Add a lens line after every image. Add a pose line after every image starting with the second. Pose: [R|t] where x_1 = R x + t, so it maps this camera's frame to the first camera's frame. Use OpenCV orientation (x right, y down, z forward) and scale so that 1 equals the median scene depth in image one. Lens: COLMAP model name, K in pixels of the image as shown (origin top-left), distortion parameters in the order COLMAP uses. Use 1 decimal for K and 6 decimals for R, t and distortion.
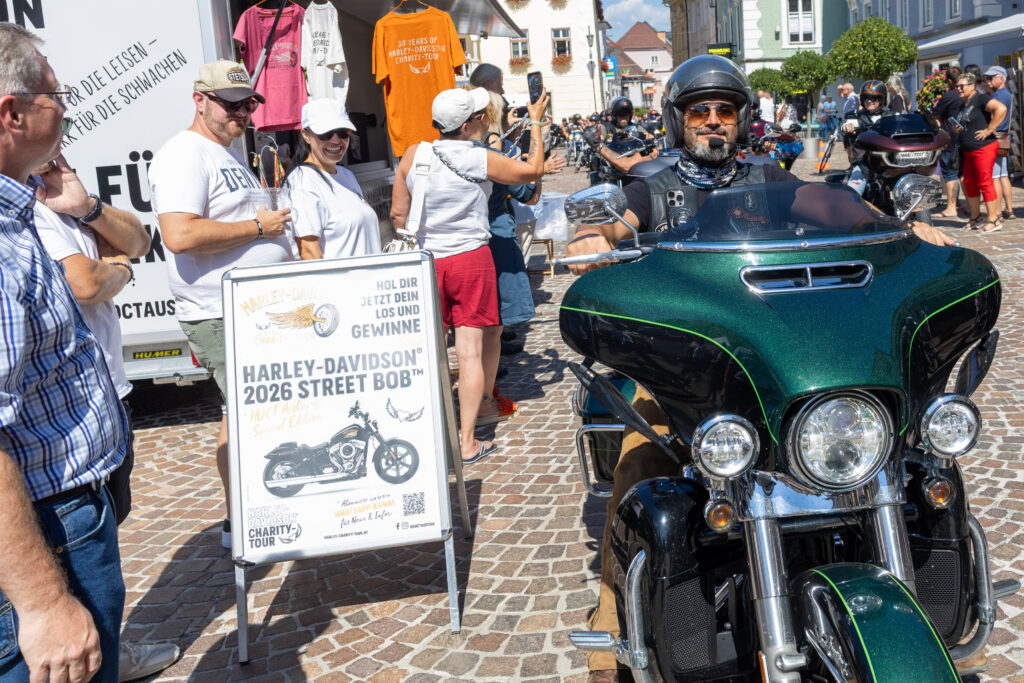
lens RADIAL K [[1037.0, 0, 512.2], [0, 1037.0, 151.8], [0, 0, 1]] dist [-0.542240, 0.996664]
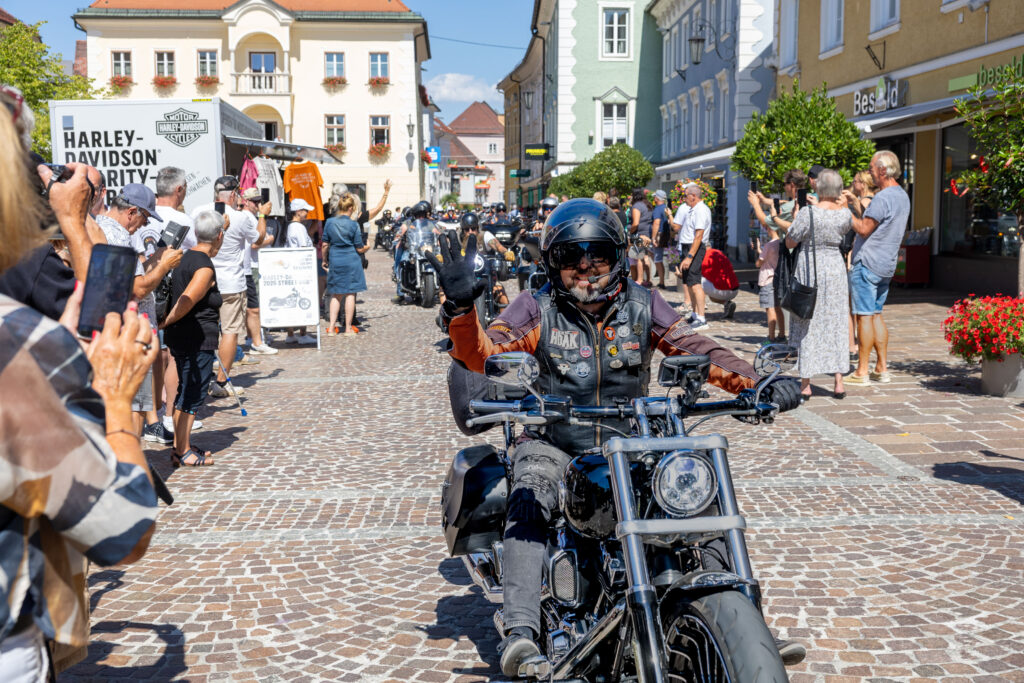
lens RADIAL K [[1287.0, 0, 512.0], [0, 1287.0, 341.5], [0, 0, 1]] dist [0.011142, 0.006317]
pose [[0.987937, 0.034862, 0.150880, -0.008587], [-0.044853, 0.996984, 0.063327, 0.013726], [-0.148217, -0.069330, 0.986522, -0.445469]]
